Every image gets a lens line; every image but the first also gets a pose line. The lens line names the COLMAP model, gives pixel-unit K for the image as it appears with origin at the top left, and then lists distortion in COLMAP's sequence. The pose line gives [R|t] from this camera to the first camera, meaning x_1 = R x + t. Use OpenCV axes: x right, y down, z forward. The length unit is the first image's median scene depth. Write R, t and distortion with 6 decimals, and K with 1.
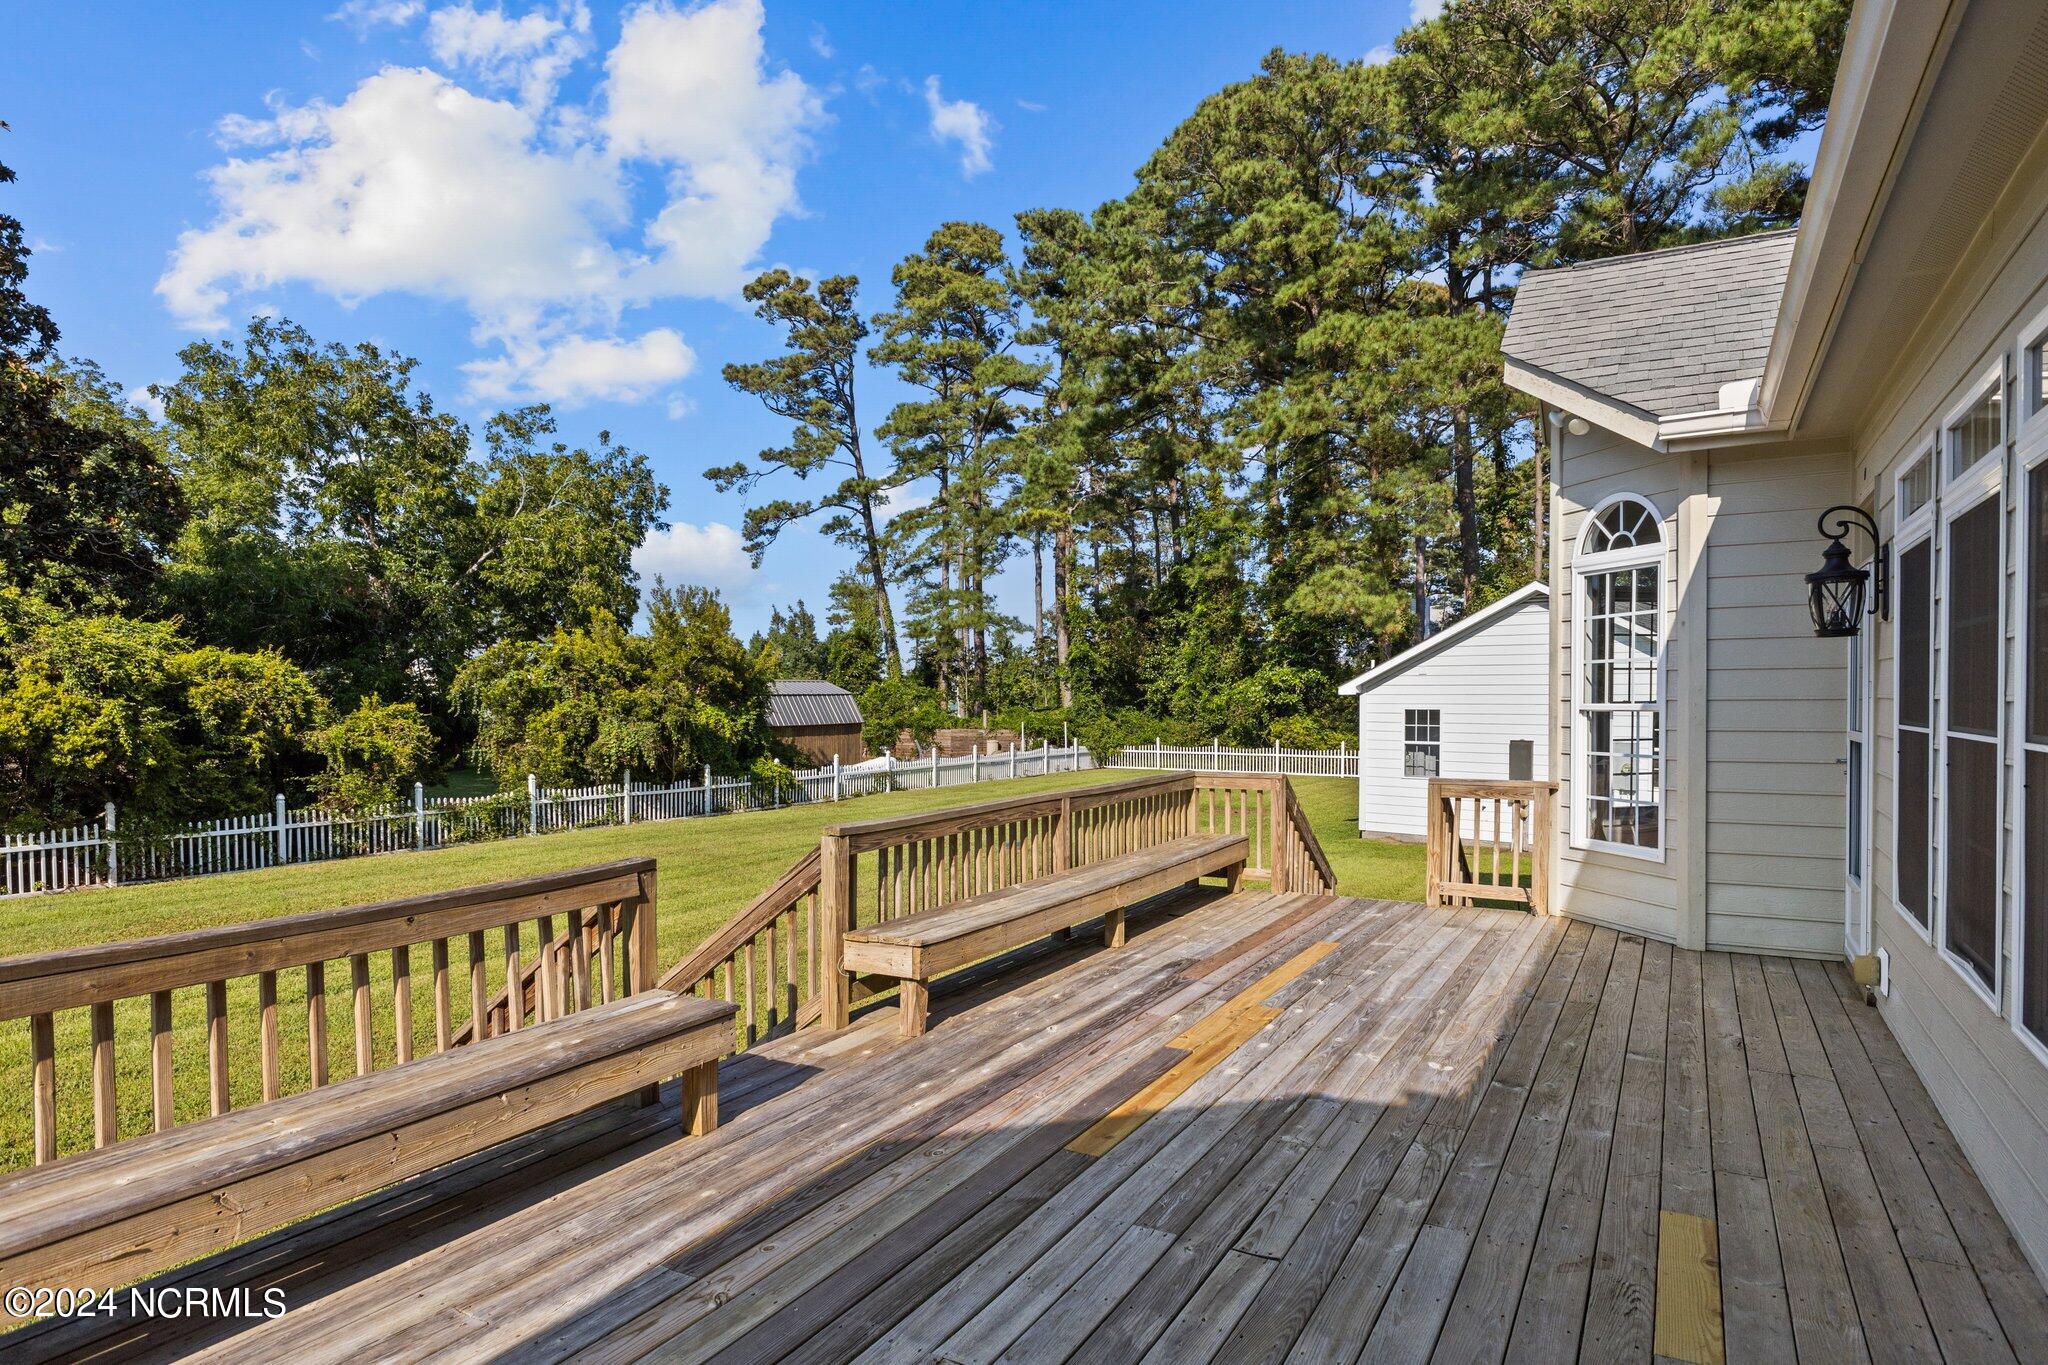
lens RADIAL K [[1148.4, 0, 1031.9], [0, 1148.4, 730.0], [0, 0, 1]] dist [-0.002459, -0.001364]
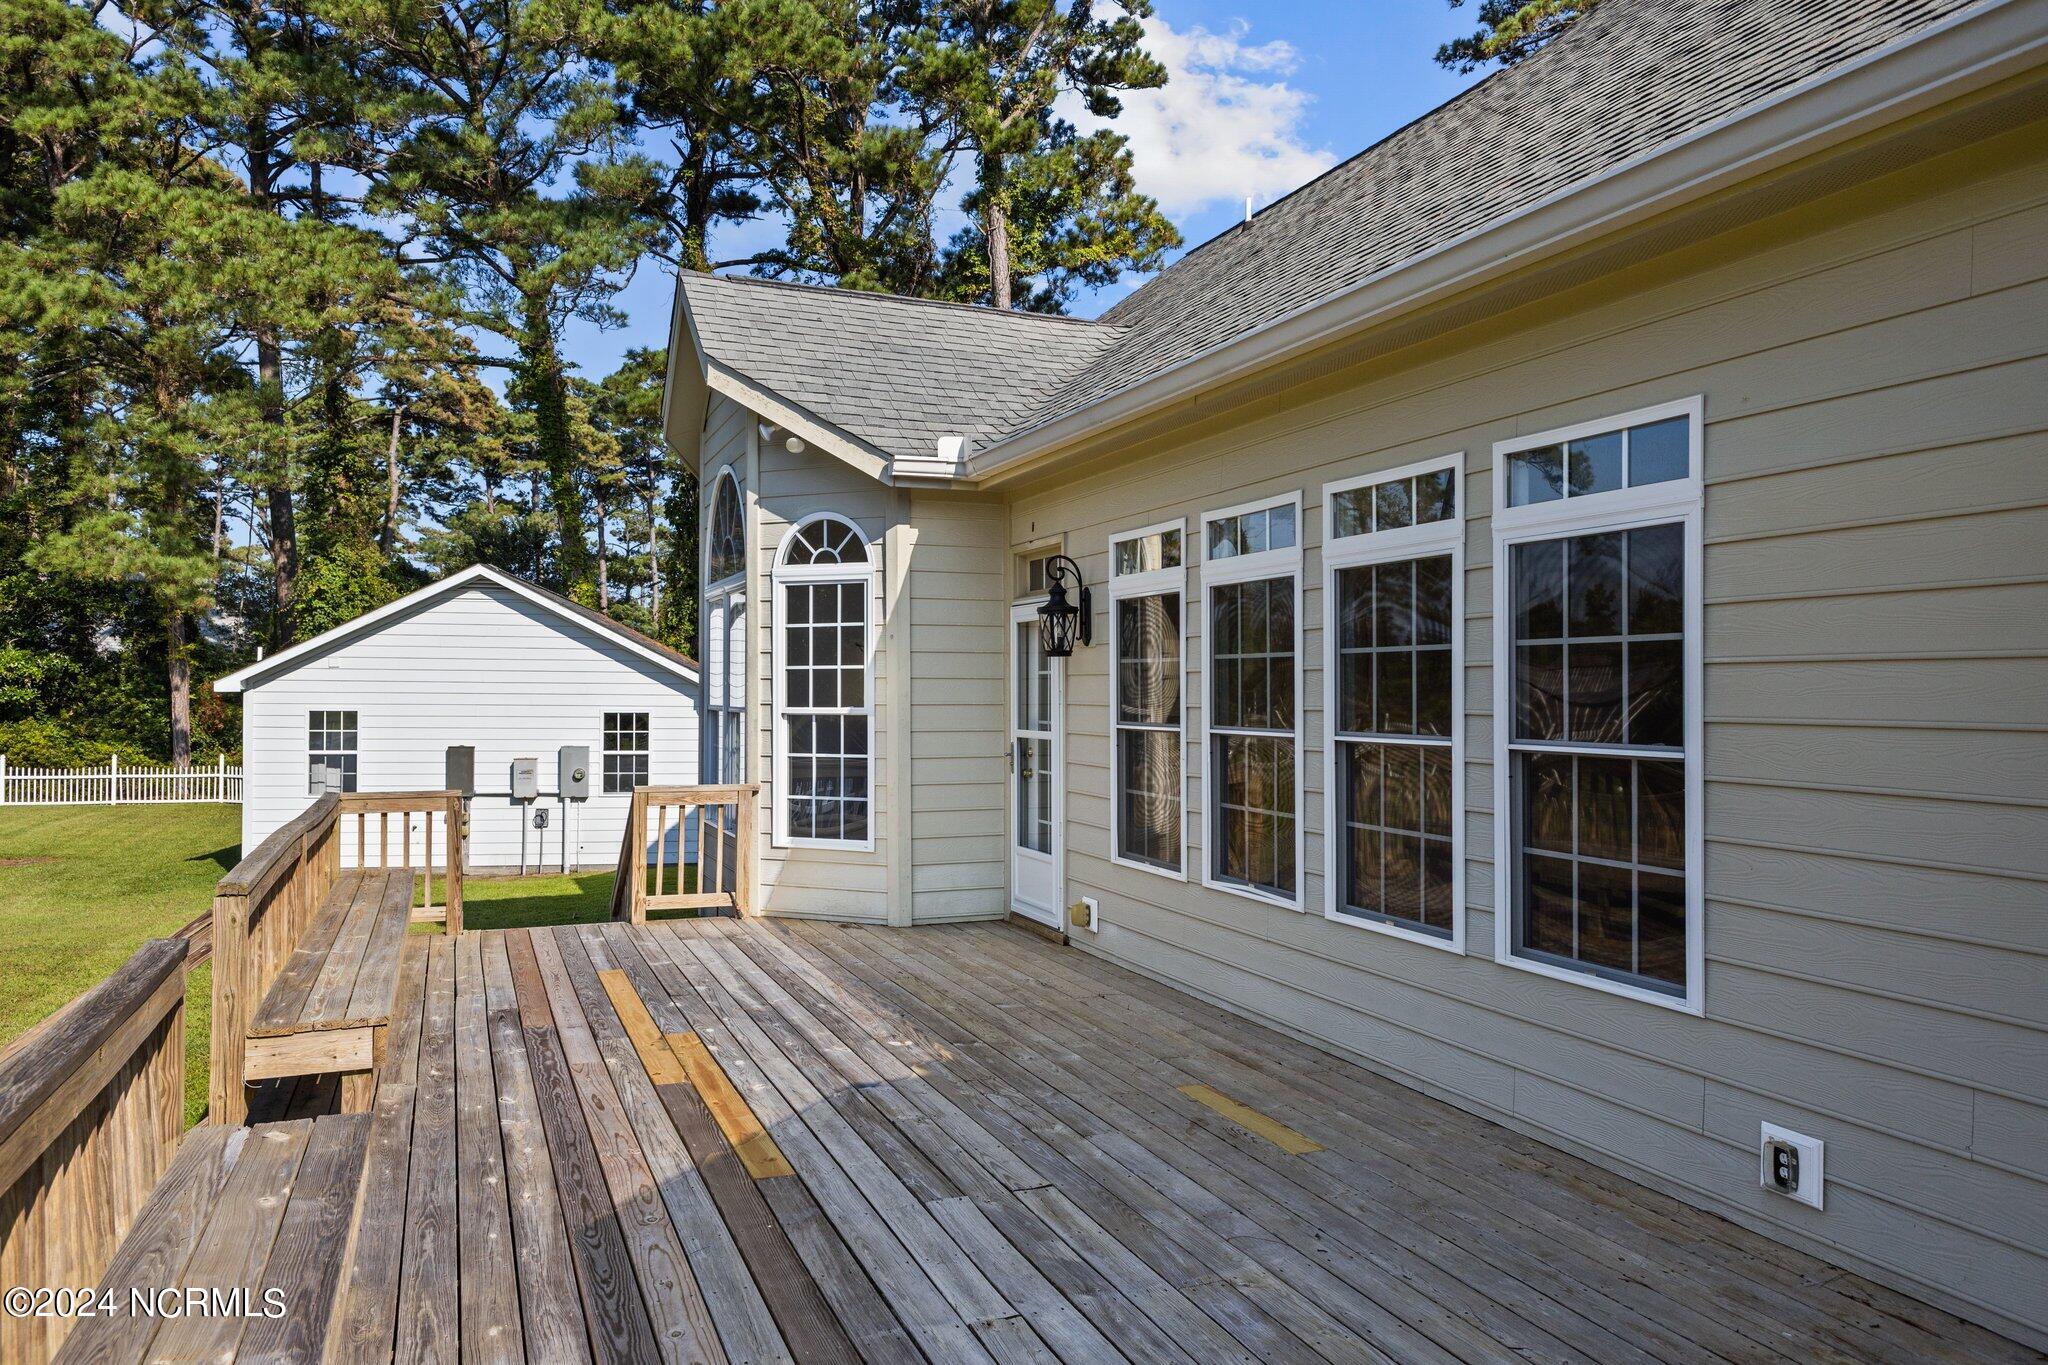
lens RADIAL K [[1405.0, 0, 997.4], [0, 1405.0, 675.1], [0, 0, 1]] dist [0.010179, -0.001799]
pose [[0.630604, 0.016772, 0.775923, -0.418226], [0.015415, 0.999299, -0.034128, -0.006305], [-0.775952, 0.033482, 0.629903, 0.049854]]
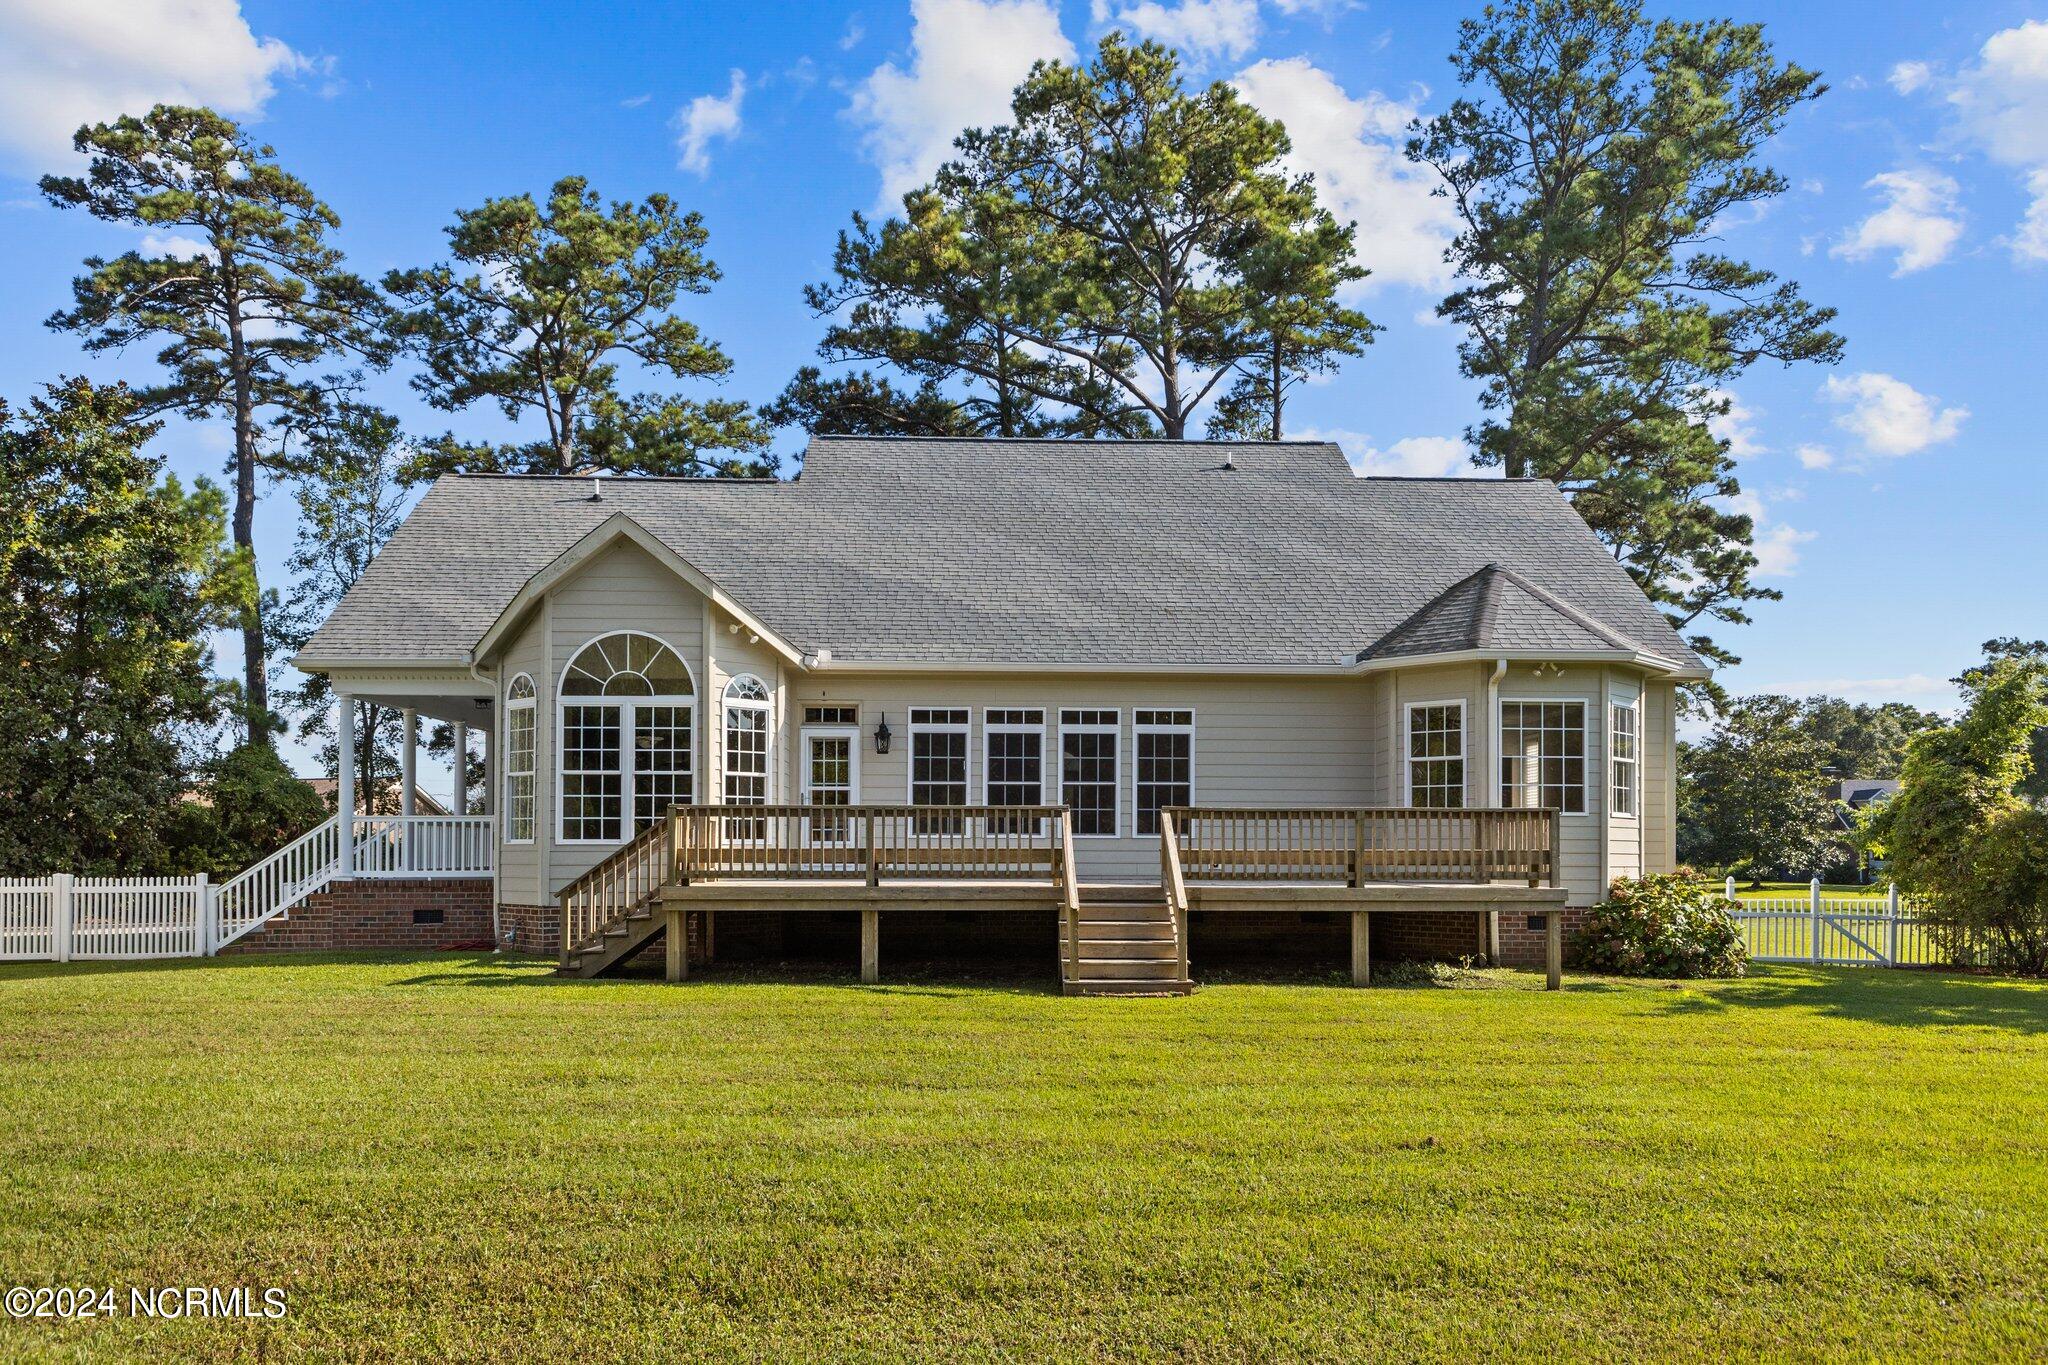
lens RADIAL K [[1466.1, 0, 1024.3], [0, 1466.1, 852.6], [0, 0, 1]] dist [-0.005573, -0.006205]
pose [[-0.522185, 0.010016, 0.852774, -2.119497], [0.025402, 0.999670, 0.003813, 0.131426], [-0.852454, 0.023653, -0.522267, 2.044375]]
